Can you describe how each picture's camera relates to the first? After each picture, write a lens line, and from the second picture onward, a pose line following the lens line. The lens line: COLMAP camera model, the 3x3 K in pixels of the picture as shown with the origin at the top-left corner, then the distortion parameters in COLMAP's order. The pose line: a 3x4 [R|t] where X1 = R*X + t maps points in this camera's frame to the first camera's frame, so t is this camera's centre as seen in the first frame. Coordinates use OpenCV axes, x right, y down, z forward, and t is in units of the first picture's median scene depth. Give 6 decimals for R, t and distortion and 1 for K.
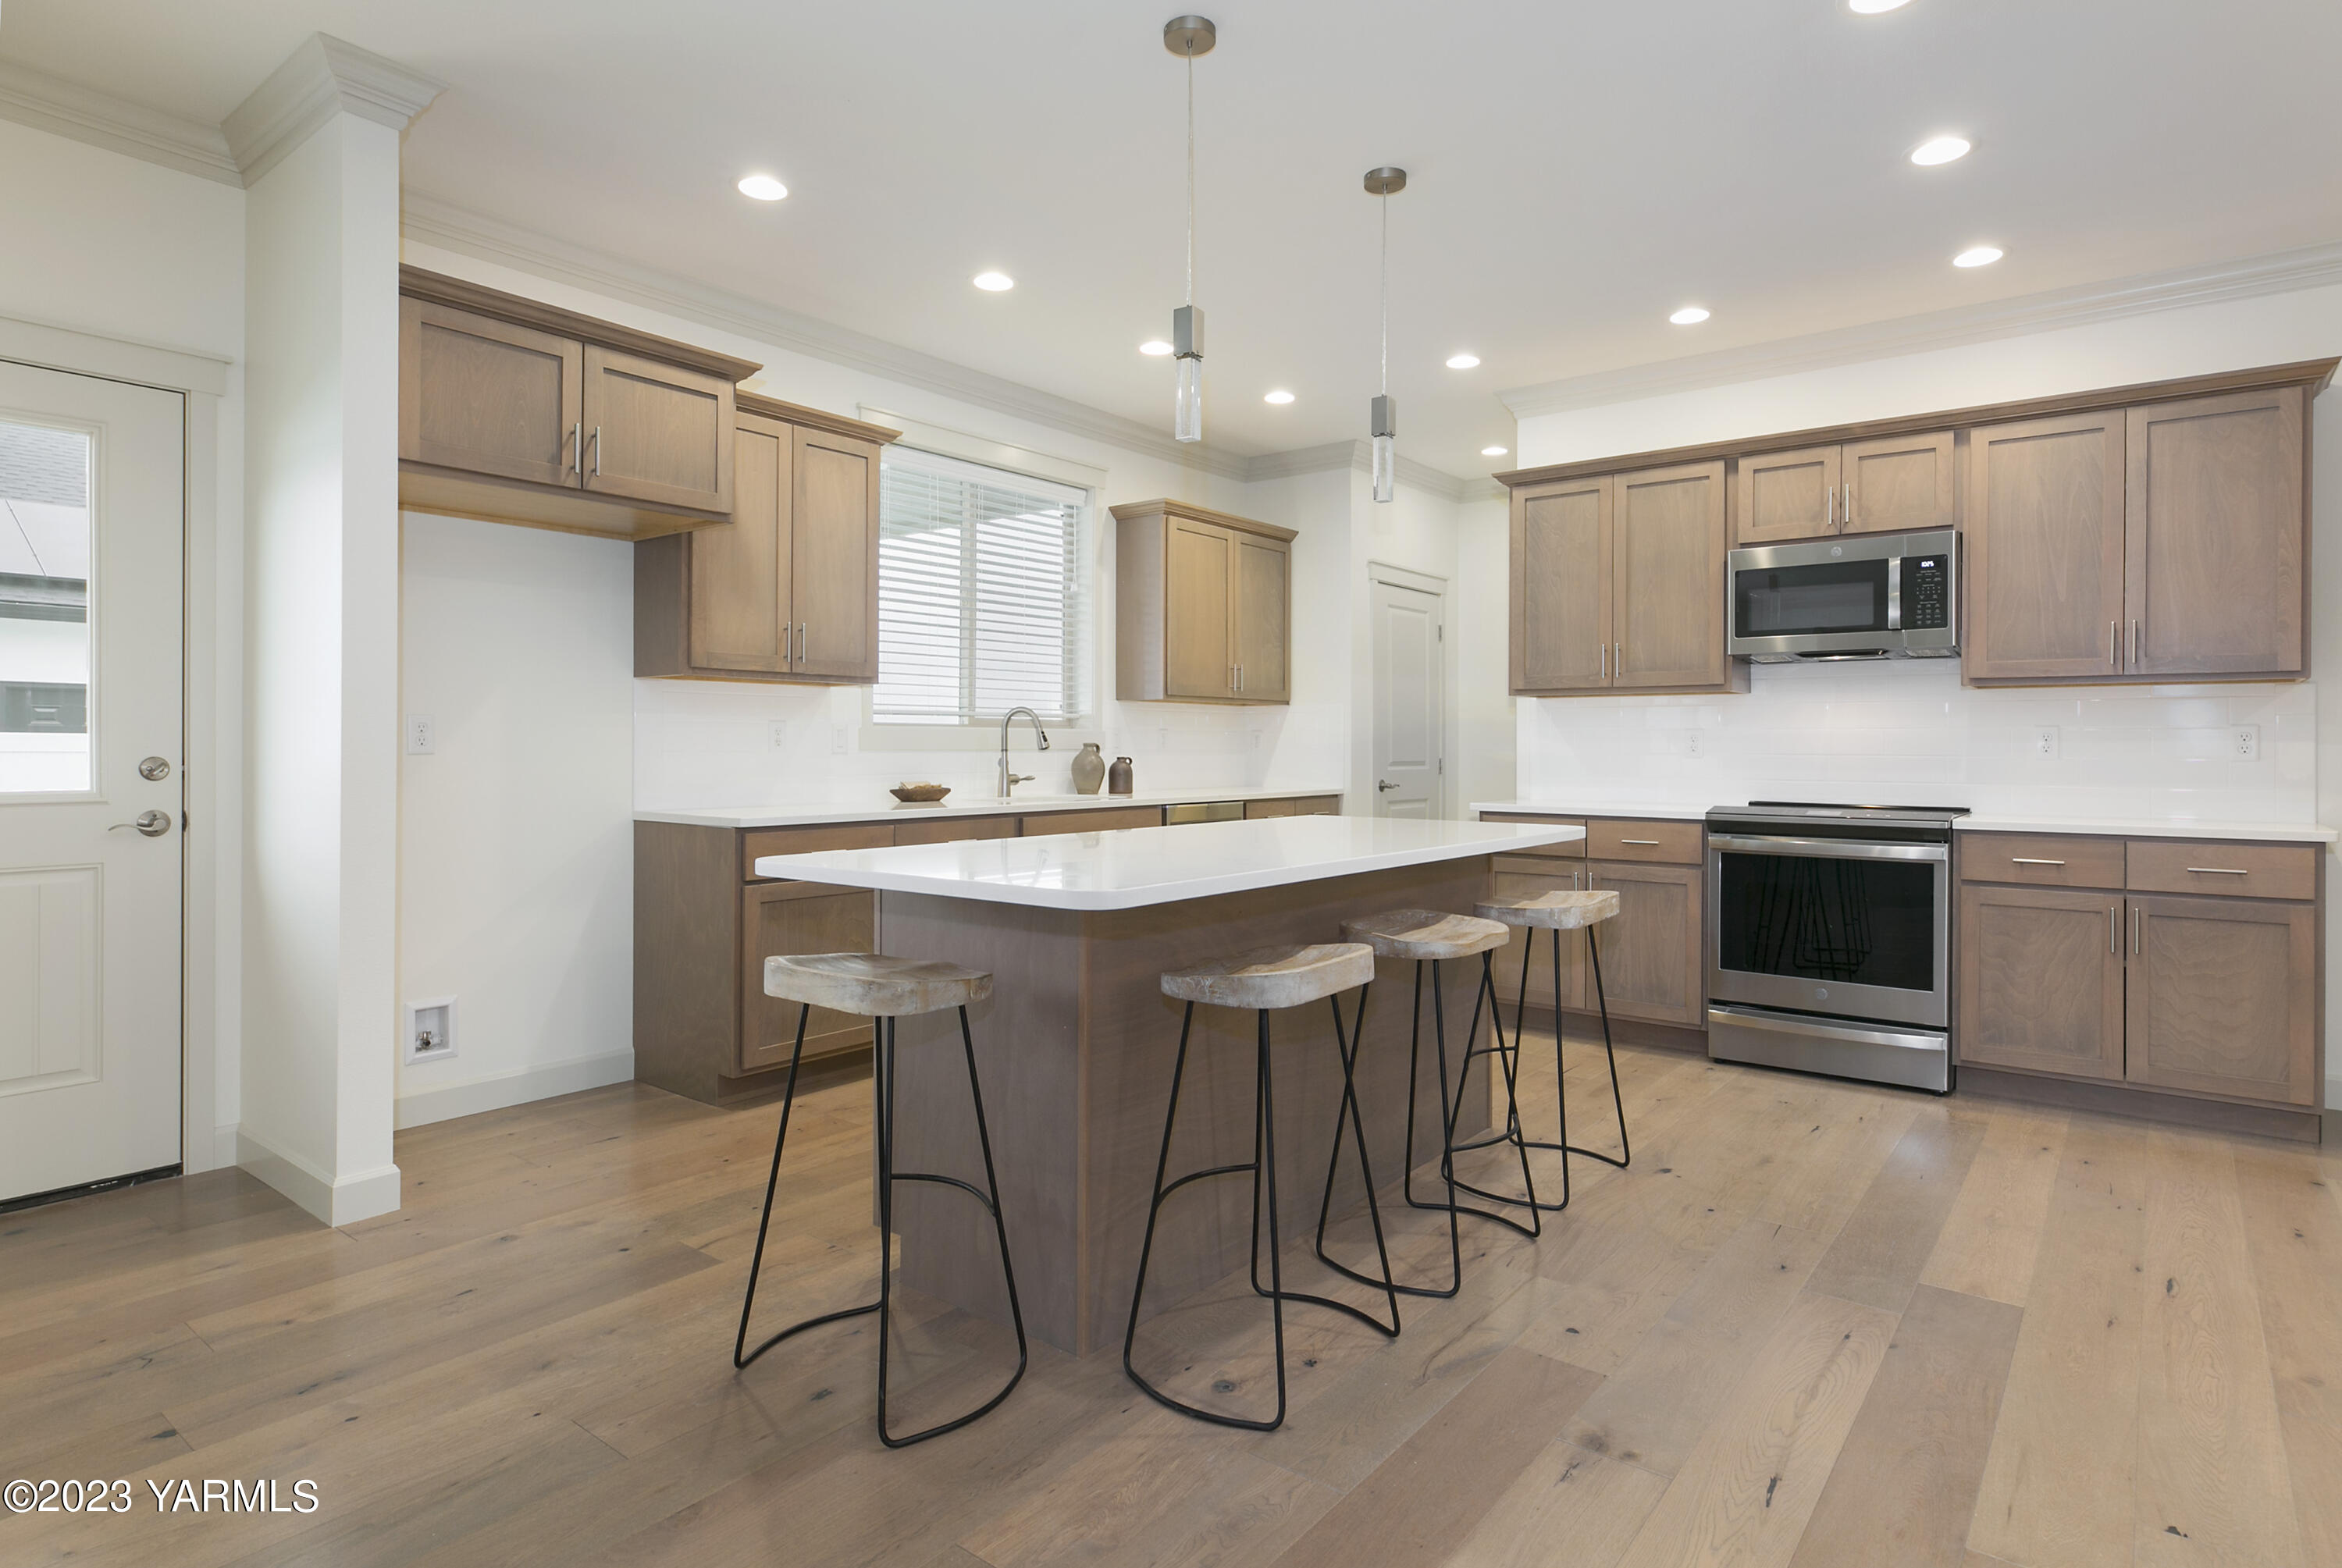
lens RADIAL K [[1268.0, 0, 1180.7], [0, 1268.0, 743.7], [0, 0, 1]] dist [0.000063, 0.000600]
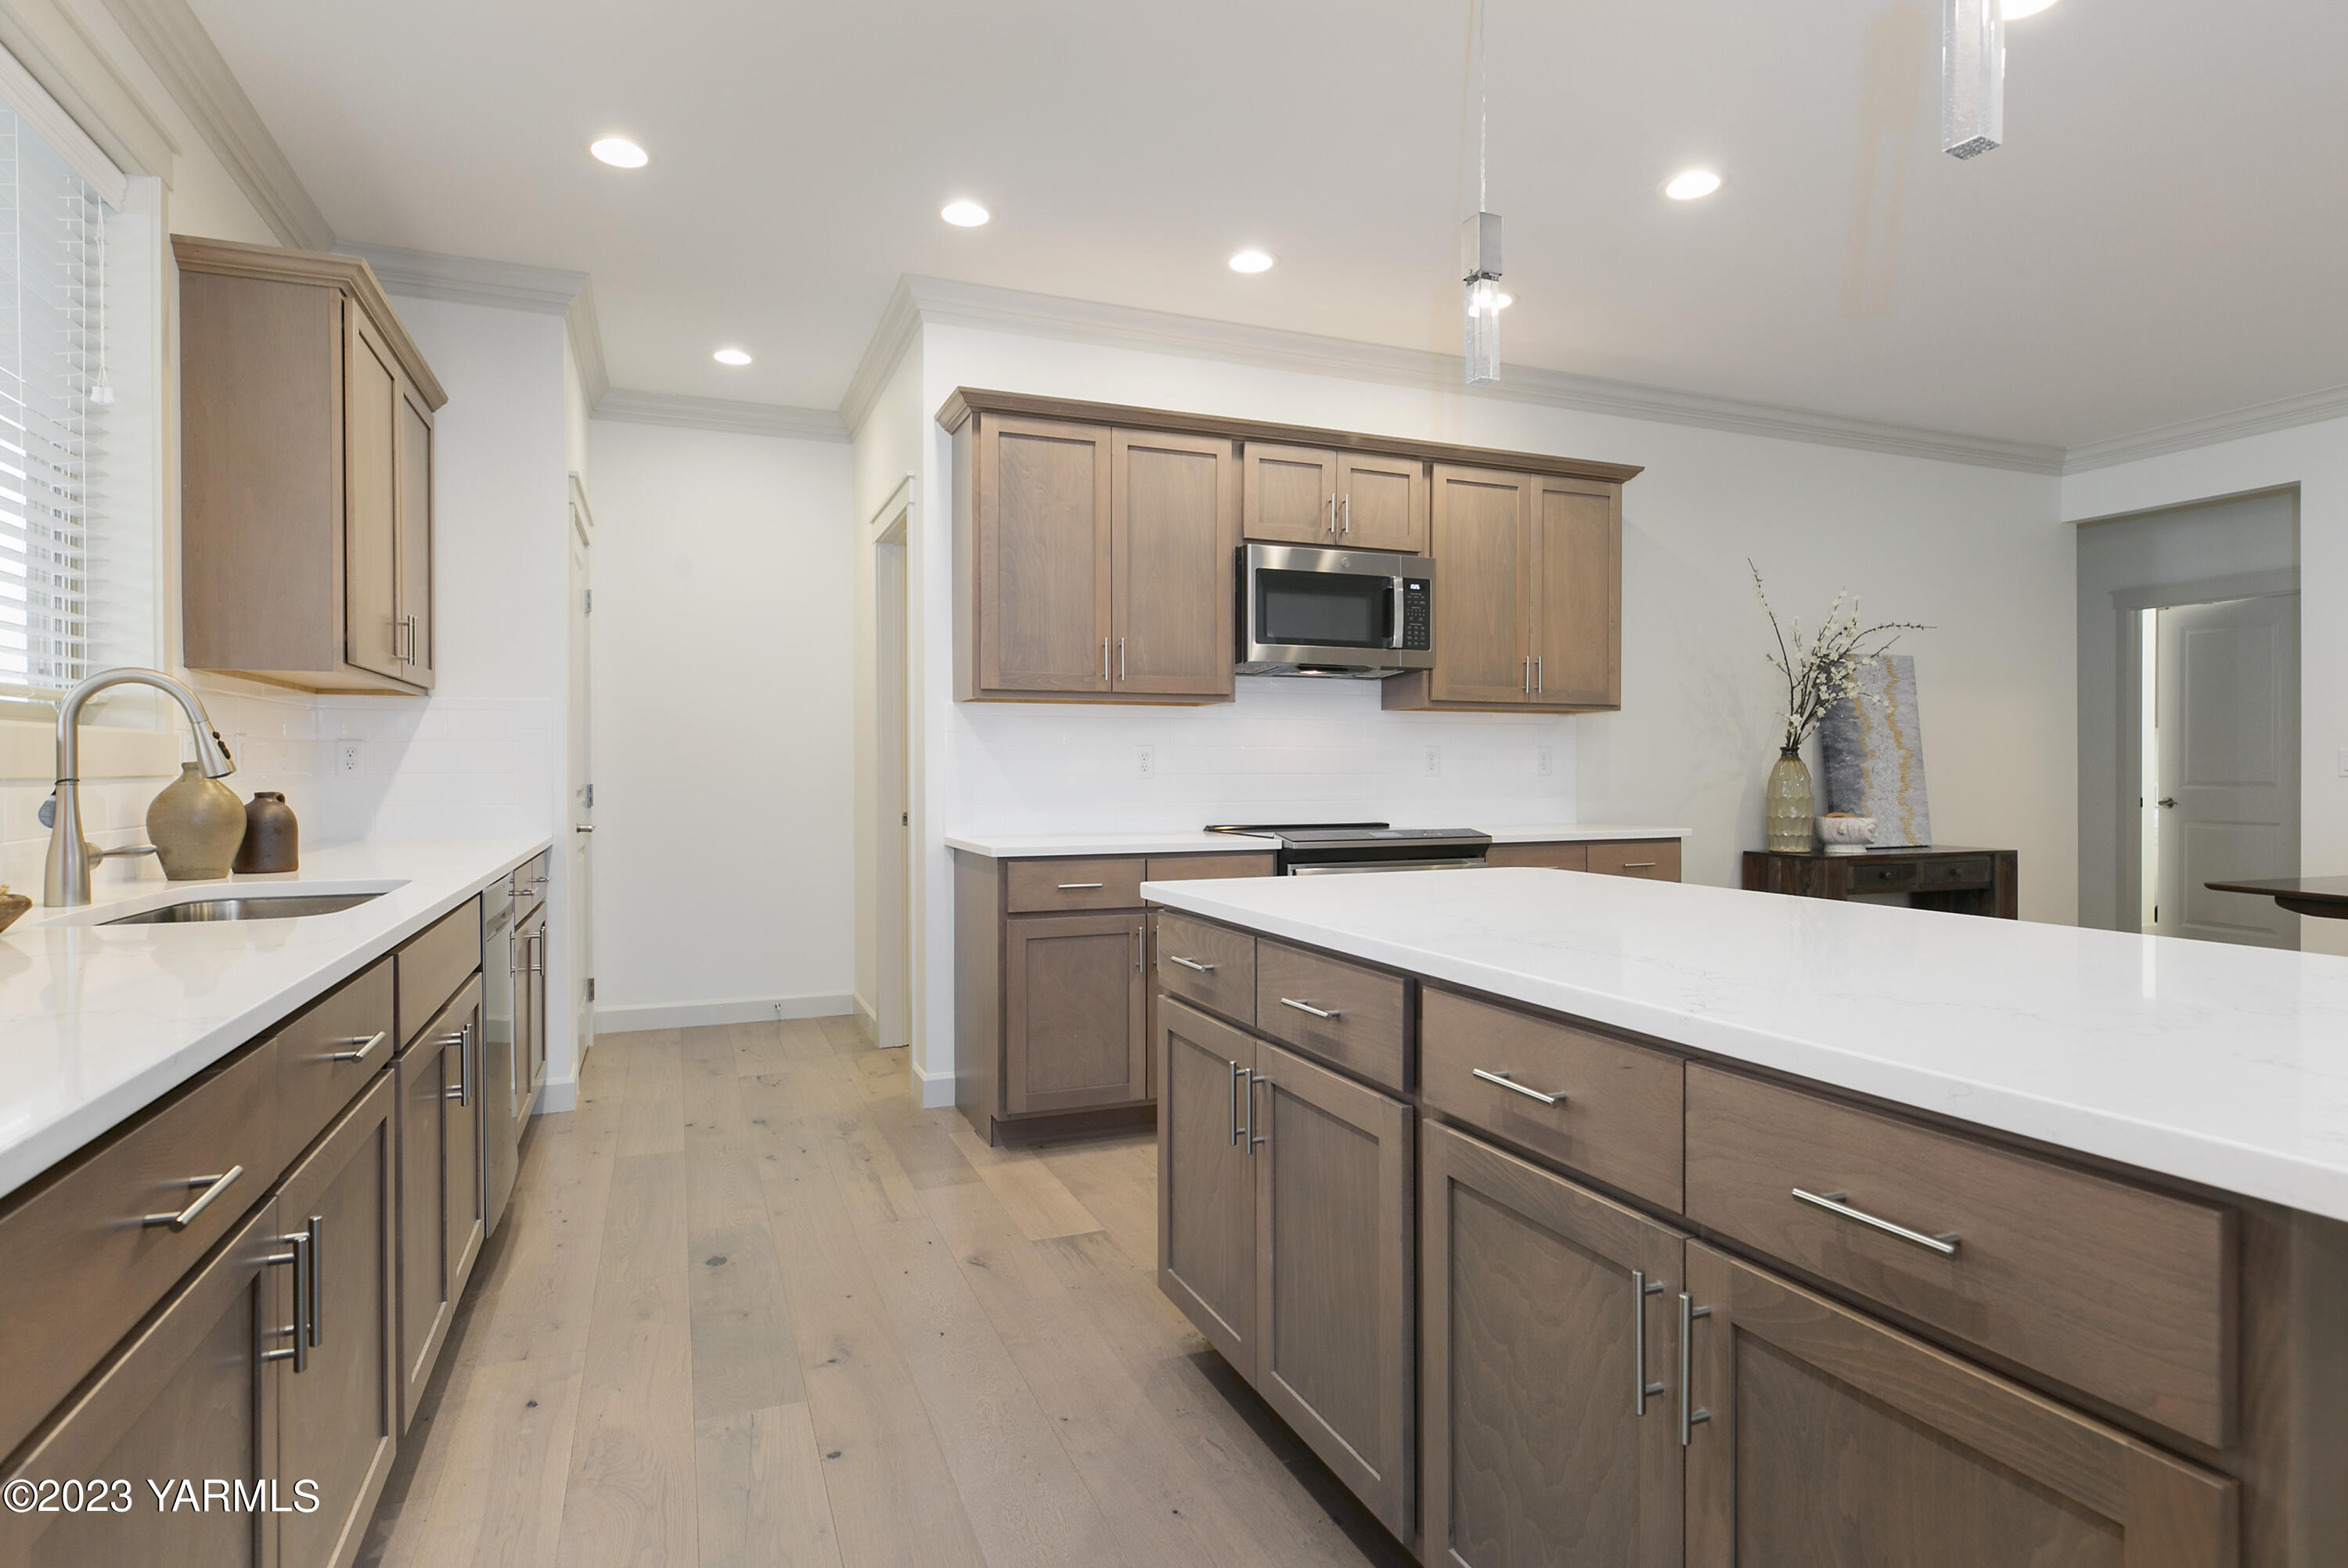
lens RADIAL K [[1207.1, 0, 1165.6], [0, 1207.1, 775.9], [0, 0, 1]] dist [0.001746, 0.000108]
pose [[0.501660, -0.010613, 0.865000, -0.360937], [0.000317, 0.999927, 0.012085, -0.000584], [-0.865065, -0.005788, 0.501627, 0.690953]]
